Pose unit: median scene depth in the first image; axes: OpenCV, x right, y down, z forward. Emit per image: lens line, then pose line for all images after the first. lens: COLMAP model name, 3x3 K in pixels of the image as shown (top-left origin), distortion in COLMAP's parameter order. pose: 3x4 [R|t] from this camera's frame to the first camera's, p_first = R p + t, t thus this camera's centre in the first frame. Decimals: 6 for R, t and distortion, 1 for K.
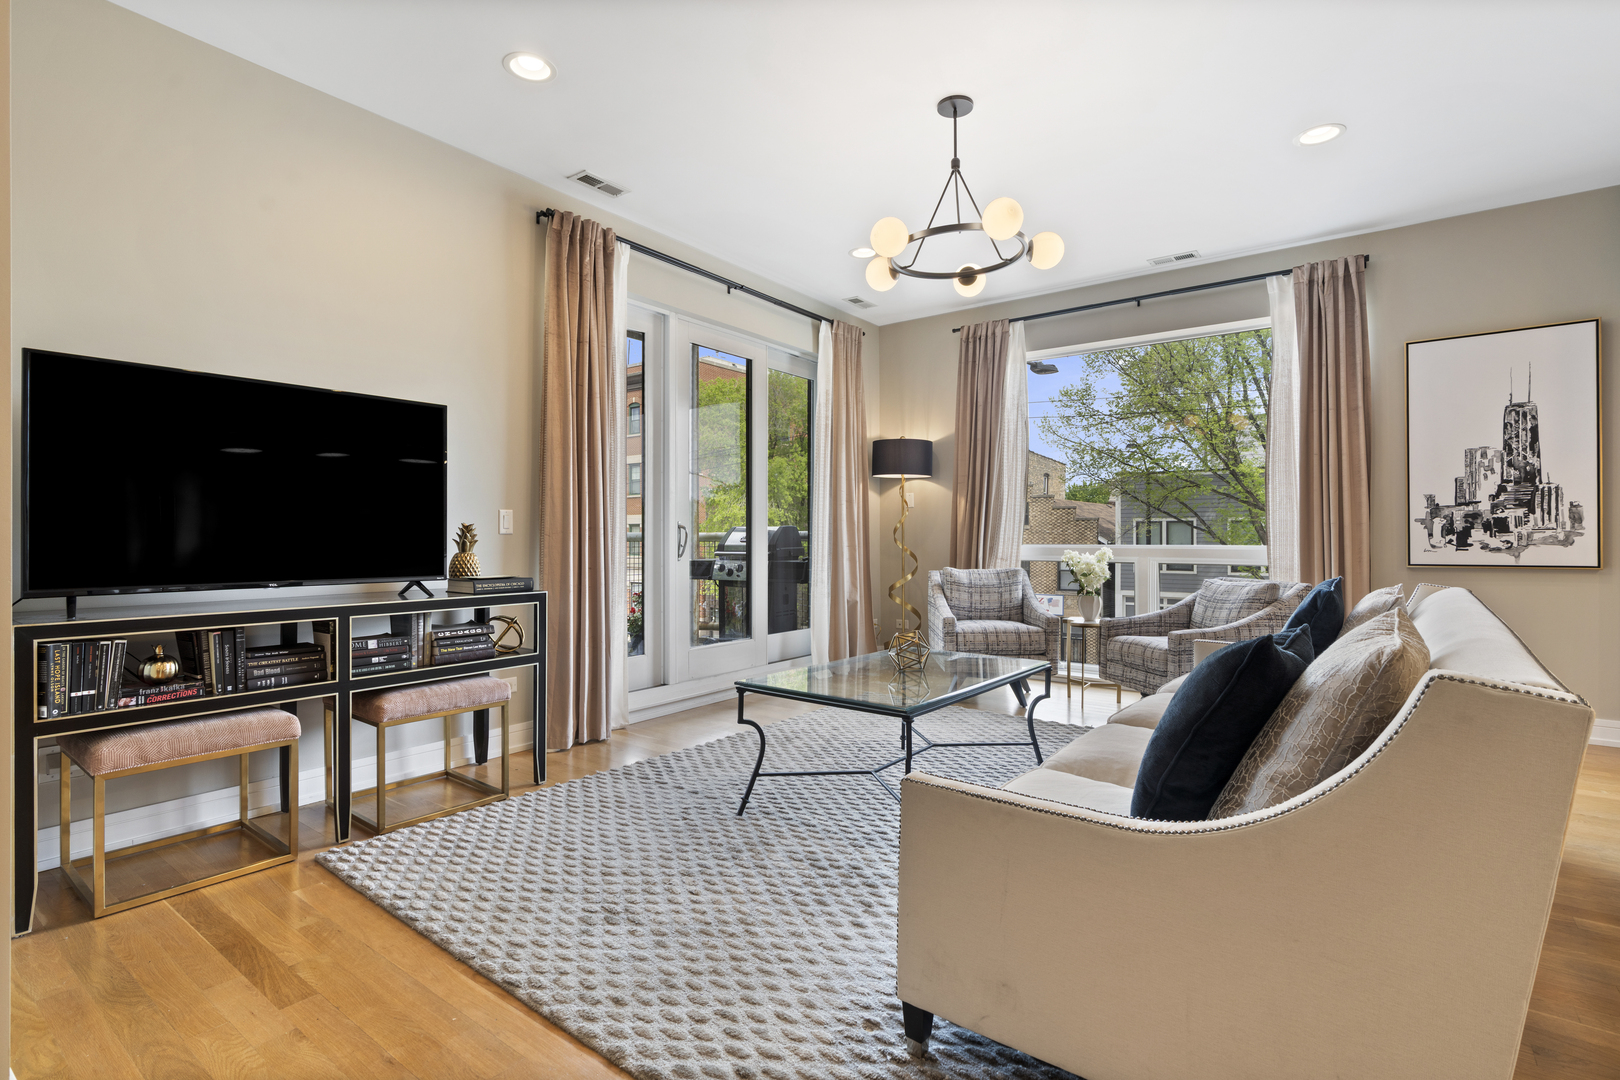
lens RADIAL K [[780.6, 0, 822.1], [0, 780.6, 530.1], [0, 0, 1]] dist [0.008712, 0.001758]
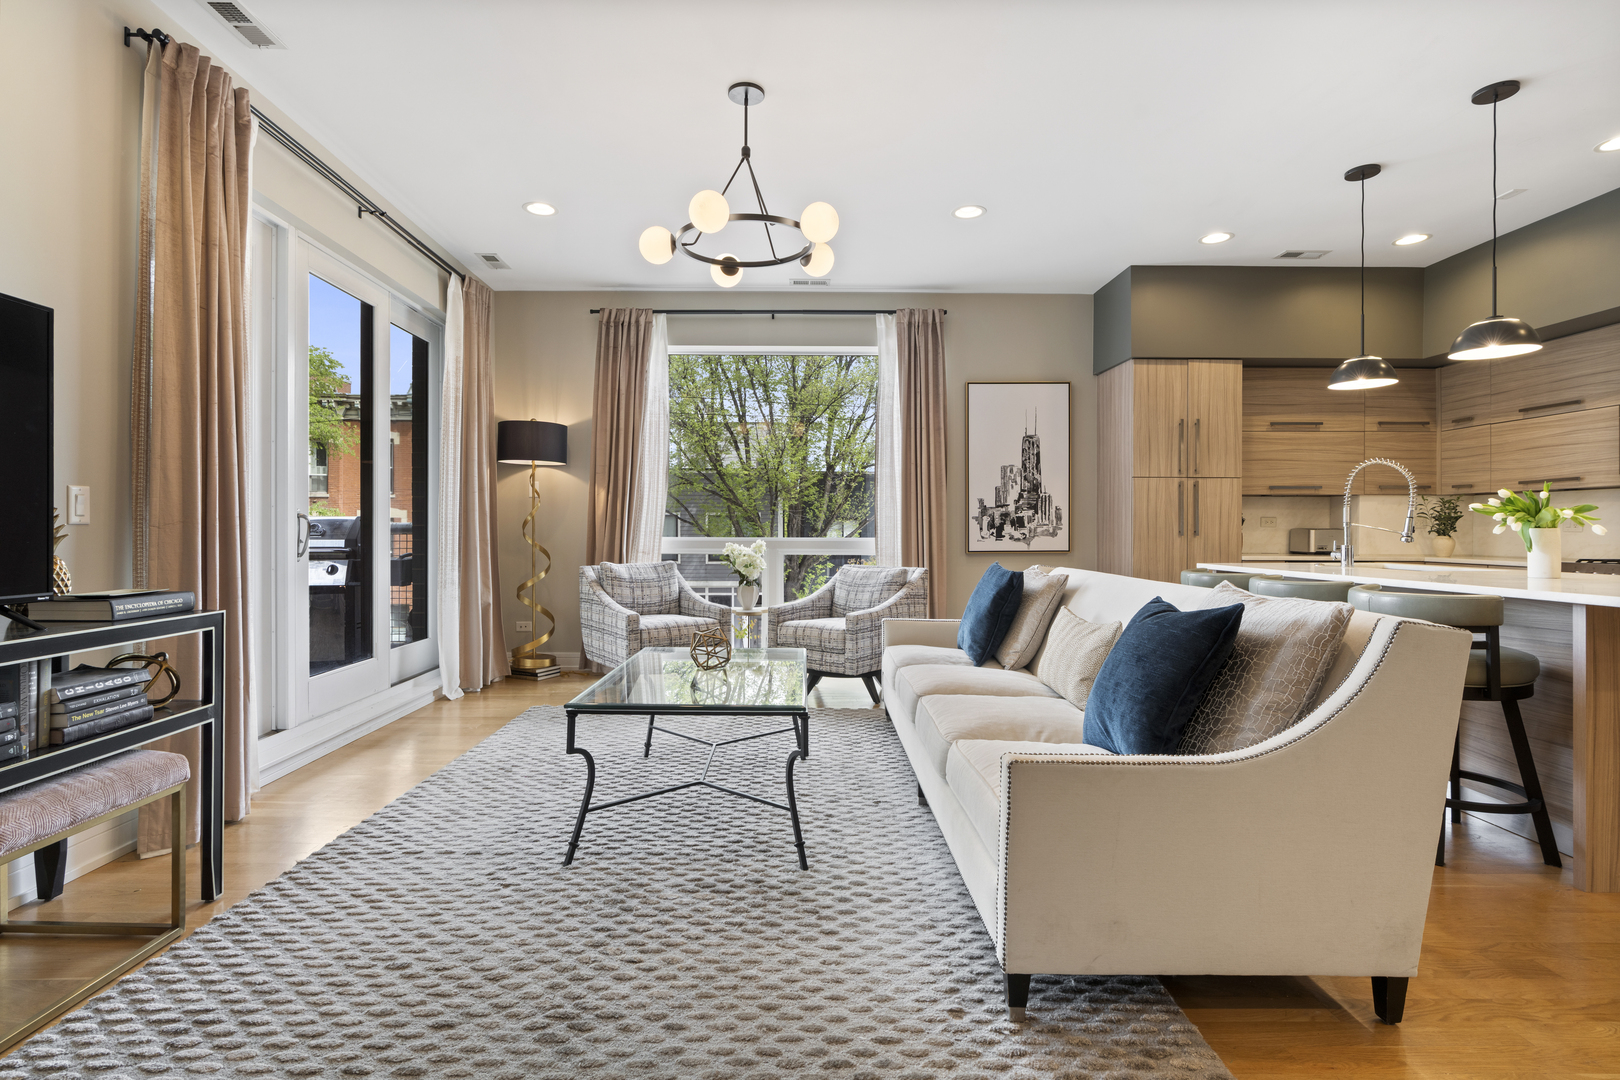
lens RADIAL K [[780.6, 0, 809.3], [0, 780.6, 528.0], [0, 0, 1]] dist [0.008712, 0.001758]
pose [[0.799385, 0.002381, 0.600814, -0.266914], [-0.006006, 0.999974, 0.004028, 0.001144], [-0.600789, -0.006829, 0.799378, 0.119685]]
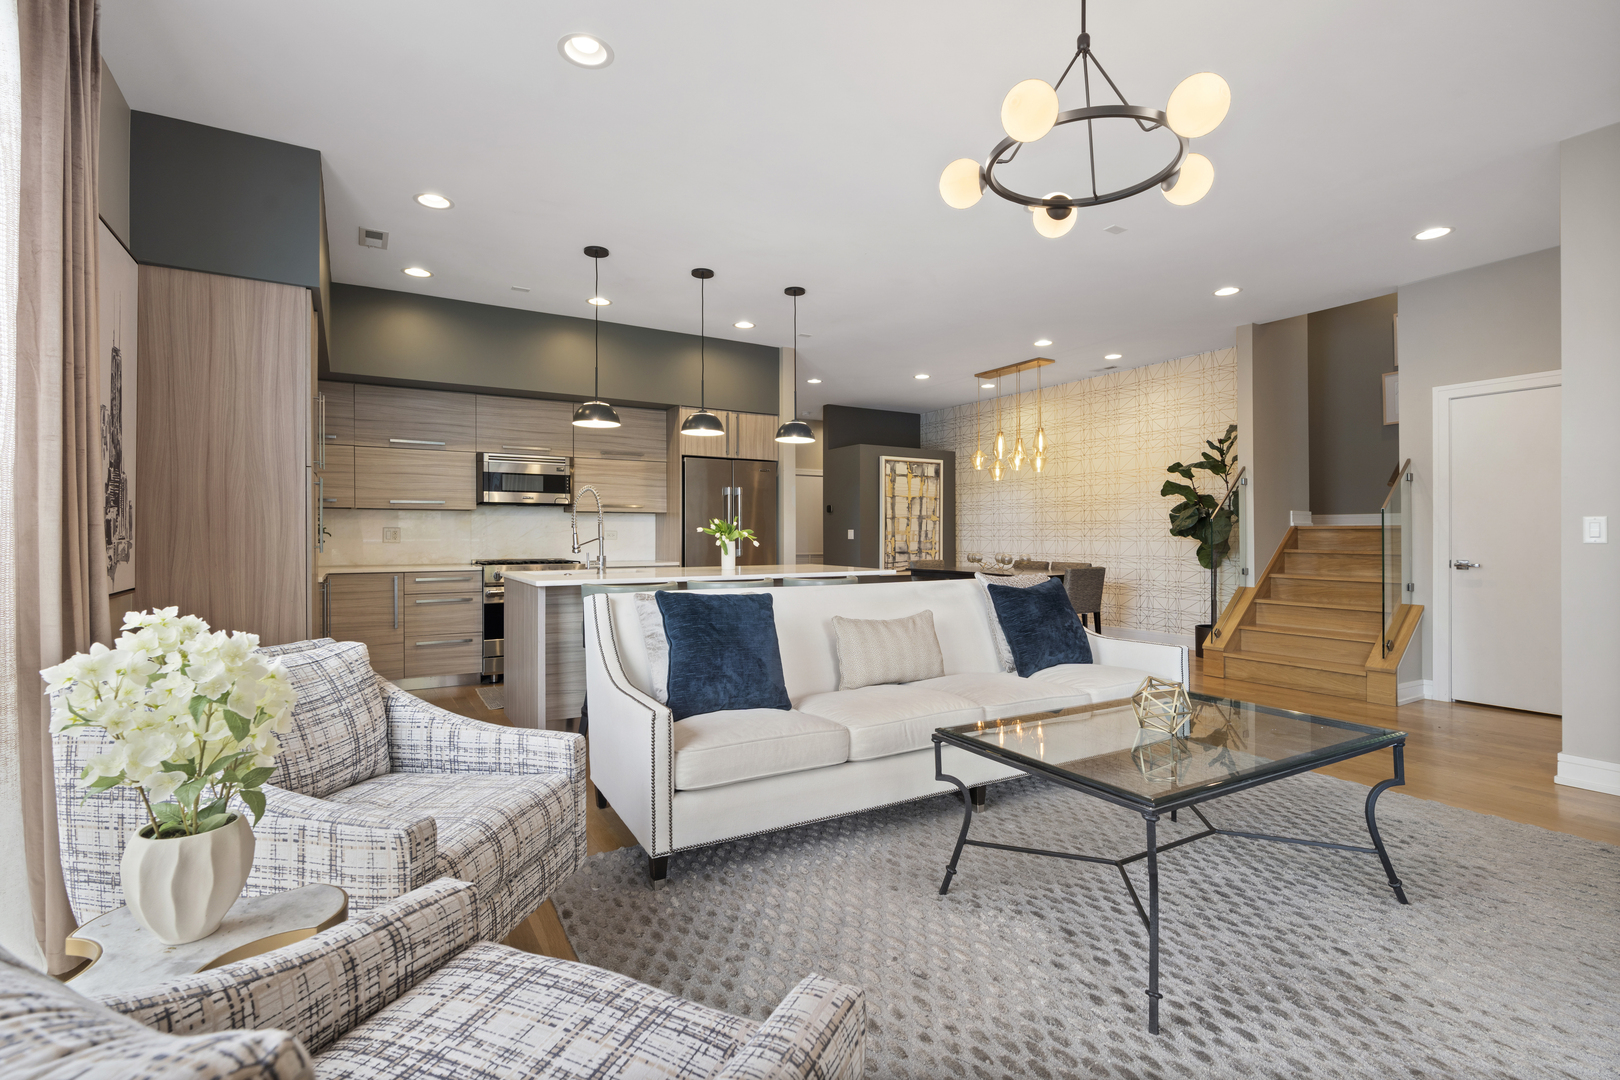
lens RADIAL K [[717.8, 0, 801.5], [0, 717.8, 545.9], [0, 0, 1]] dist [-0.027164, 0.004333]
pose [[-0.916461, -0.008126, 0.400041, 0.120519], [-0.004348, 0.999937, 0.010352, -0.005687], [-0.400100, 0.007748, -0.916439, 1.284170]]
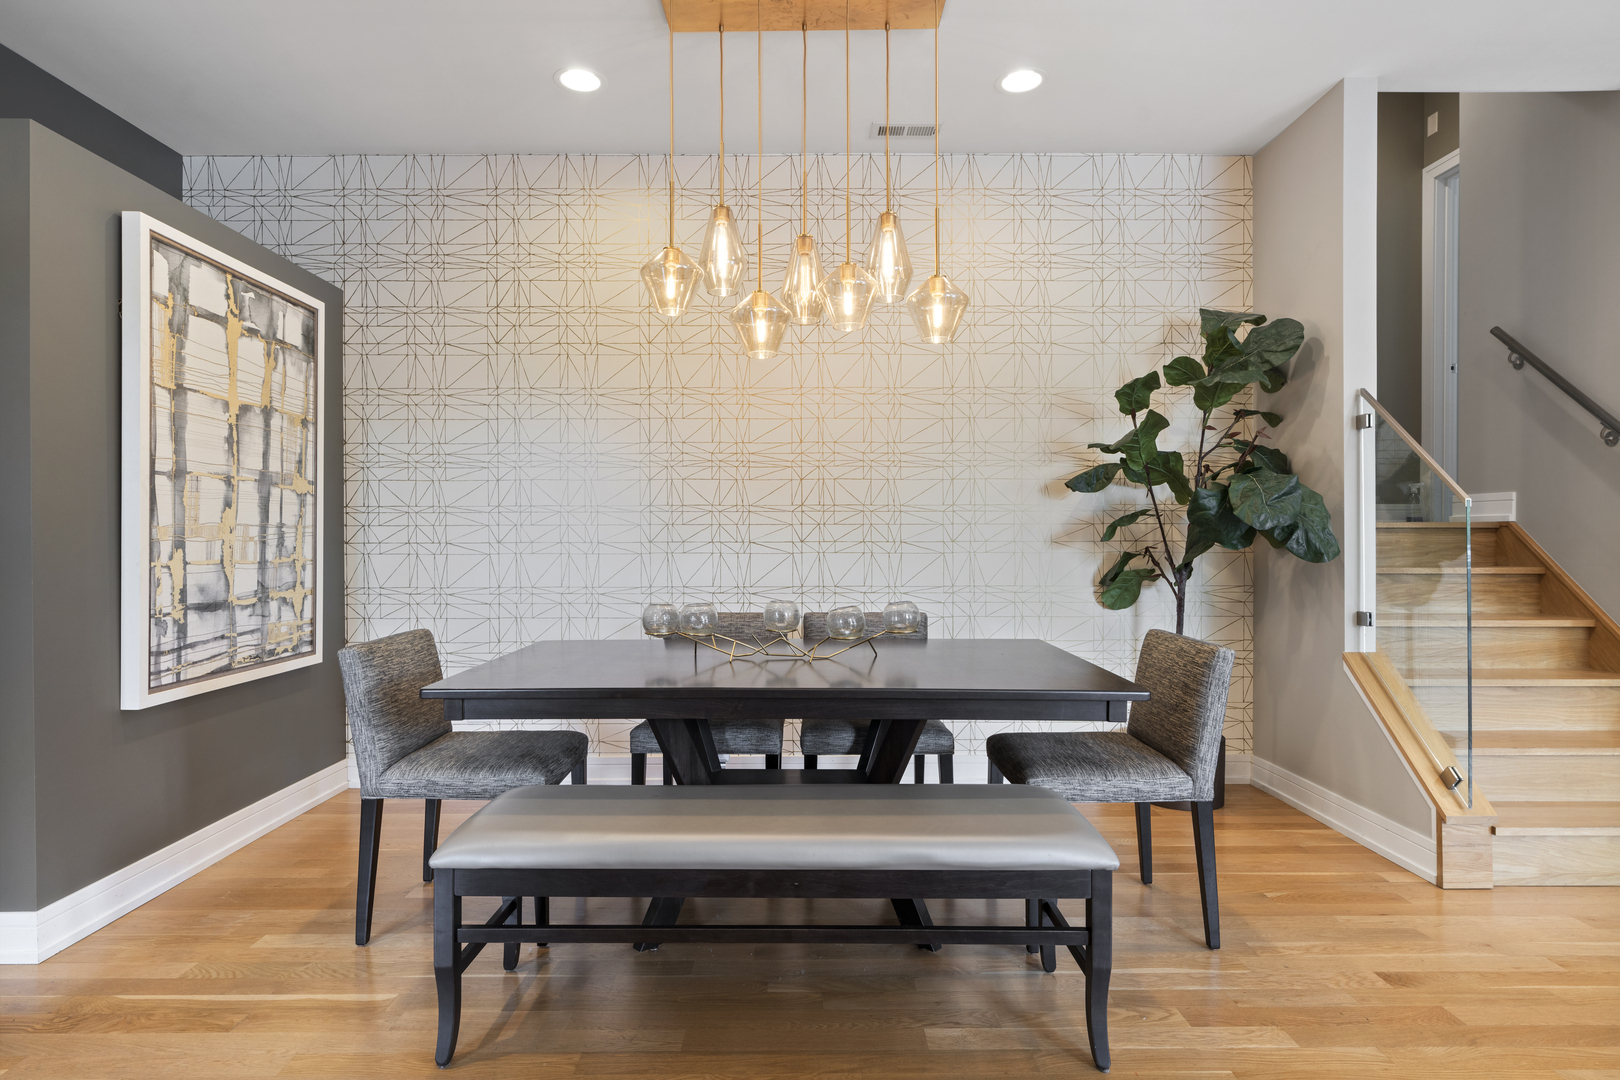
lens RADIAL K [[870.0, 0, 809.3], [0, 870.0, 534.5], [0, 0, 1]] dist [0.000551, 0.000296]
pose [[-0.812805, -0.003376, -0.582527, 0.737448], [0.002853, 0.999948, -0.009776, -0.014140], [0.582529, -0.009608, -0.812753, -0.003933]]
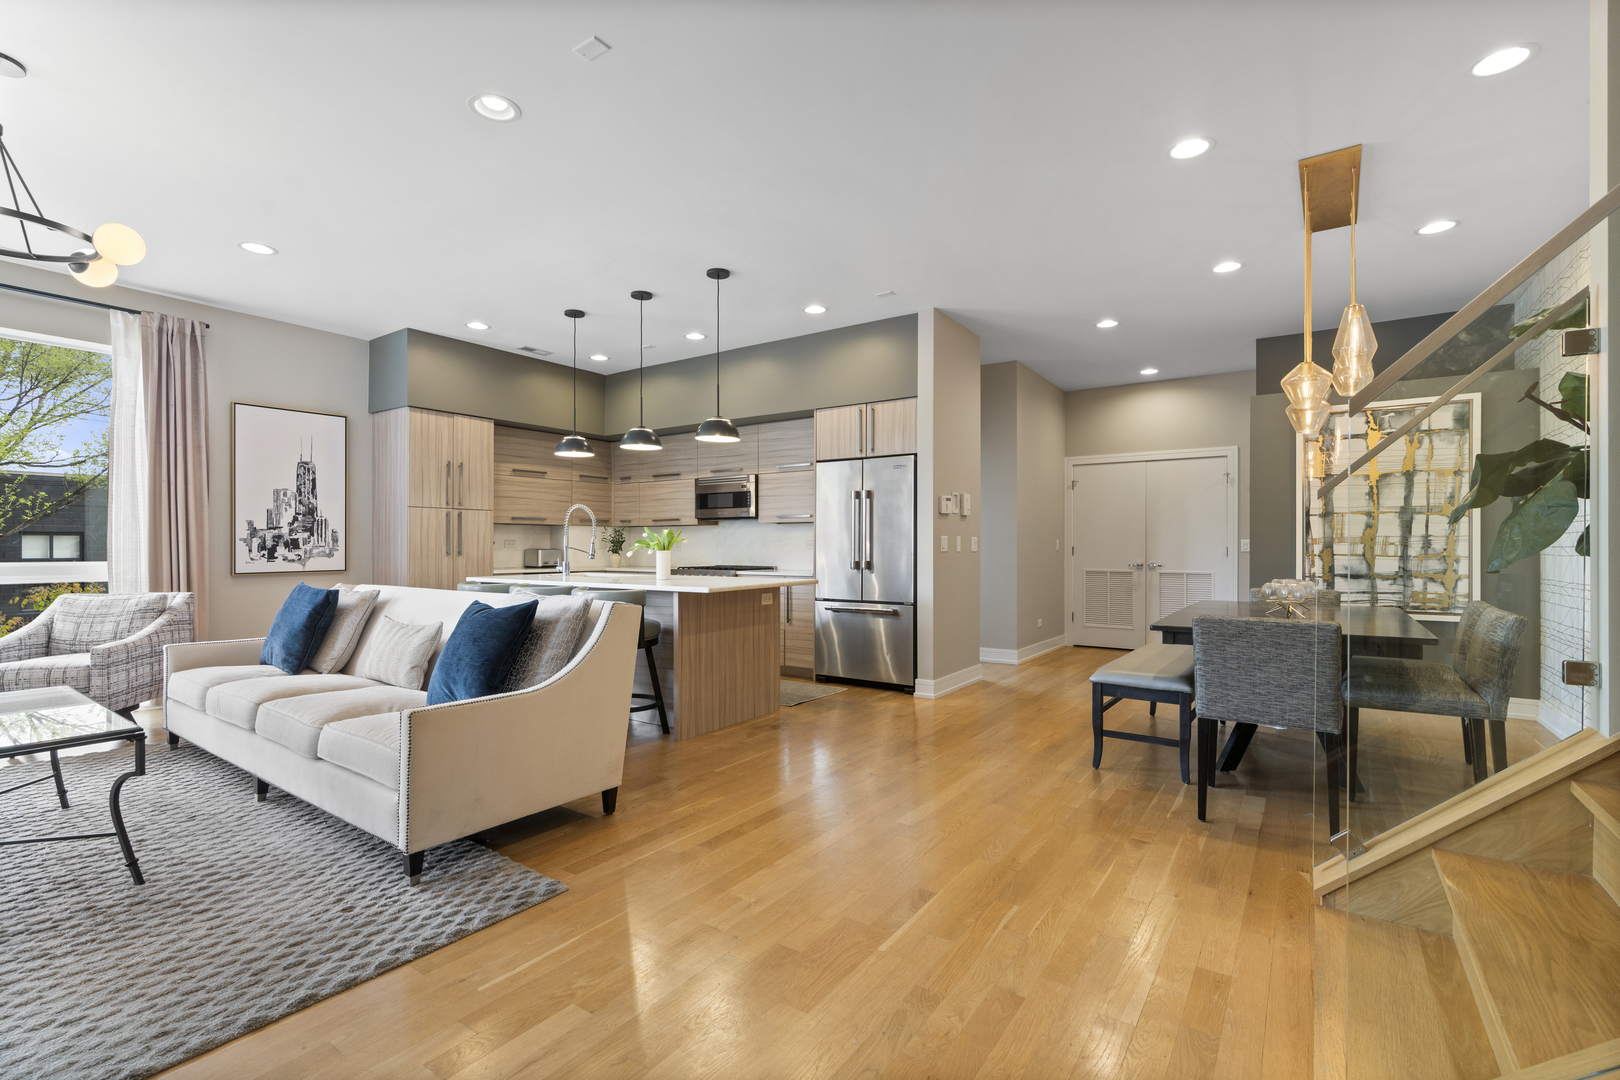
lens RADIAL K [[717.8, 0, 805.8], [0, 717.8, 546.5], [0, 0, 1]] dist [-0.027164, 0.004333]
pose [[-0.018313, -0.000334, 0.999832, -0.461853], [-0.006877, 0.999976, 0.000208, -0.007961], [-0.999809, -0.006872, -0.018315, 0.082208]]
